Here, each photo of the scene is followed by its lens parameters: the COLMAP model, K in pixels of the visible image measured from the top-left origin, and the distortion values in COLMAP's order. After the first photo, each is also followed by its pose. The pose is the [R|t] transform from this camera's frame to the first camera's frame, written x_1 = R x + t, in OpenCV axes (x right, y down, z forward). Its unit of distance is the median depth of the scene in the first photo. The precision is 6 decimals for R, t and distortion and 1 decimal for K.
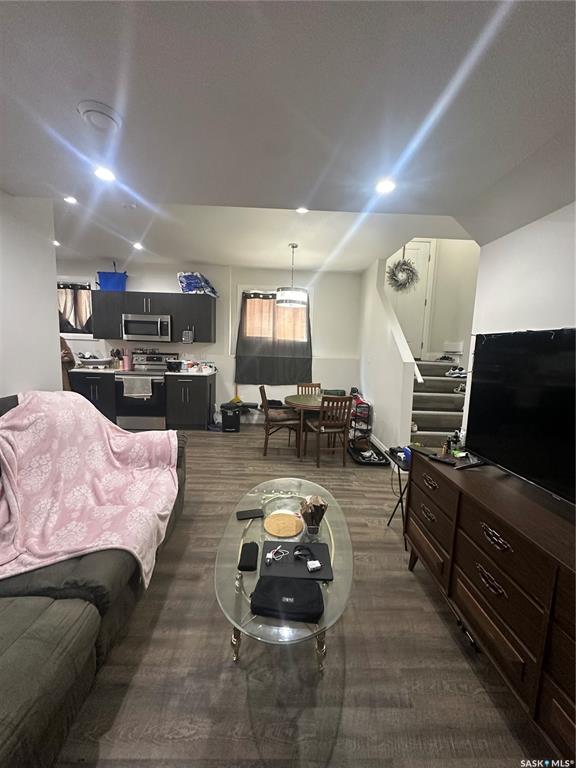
lens RADIAL K [[303.9, 0, 288.1], [0, 303.9, 382.2], [0, 0, 1]] dist [-0.003331, 0.000456]
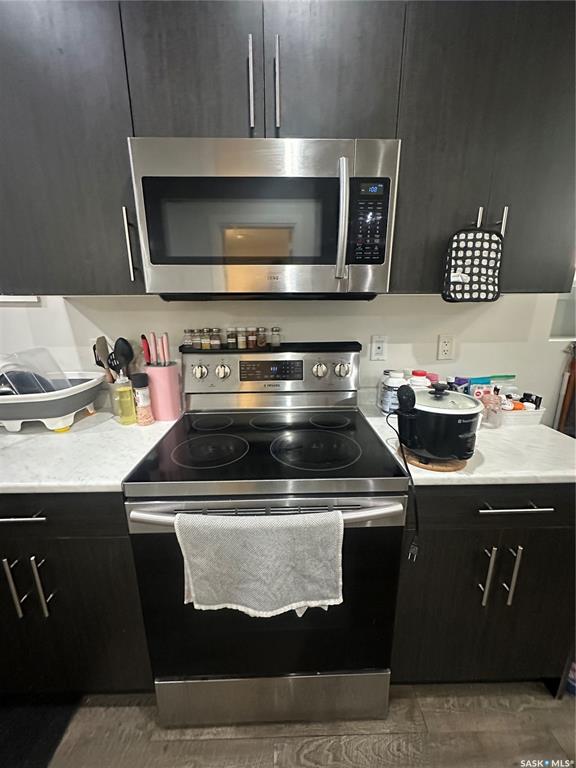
lens RADIAL K [[303.9, 0, 287.0], [0, 303.9, 386.8], [0, 0, 1]] dist [-0.003331, 0.000456]
pose [[0.999407, -0.031727, -0.013356, -0.437409], [0.033317, 0.989088, 0.143510, -0.101594], [0.008657, -0.143870, 0.989559, 0.774045]]
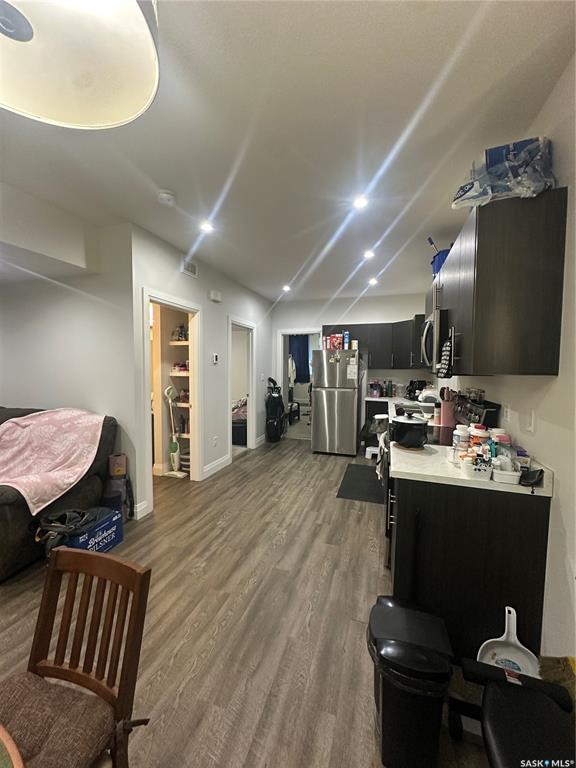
lens RADIAL K [[303.9, 0, 285.4], [0, 303.9, 382.0], [0, 0, 1]] dist [-0.003331, 0.000456]
pose [[-0.336813, 0.008748, -0.941531, 0.063365], [-0.119632, 0.991455, 0.052008, -0.112722], [0.933940, 0.130155, -0.332889, 0.917260]]
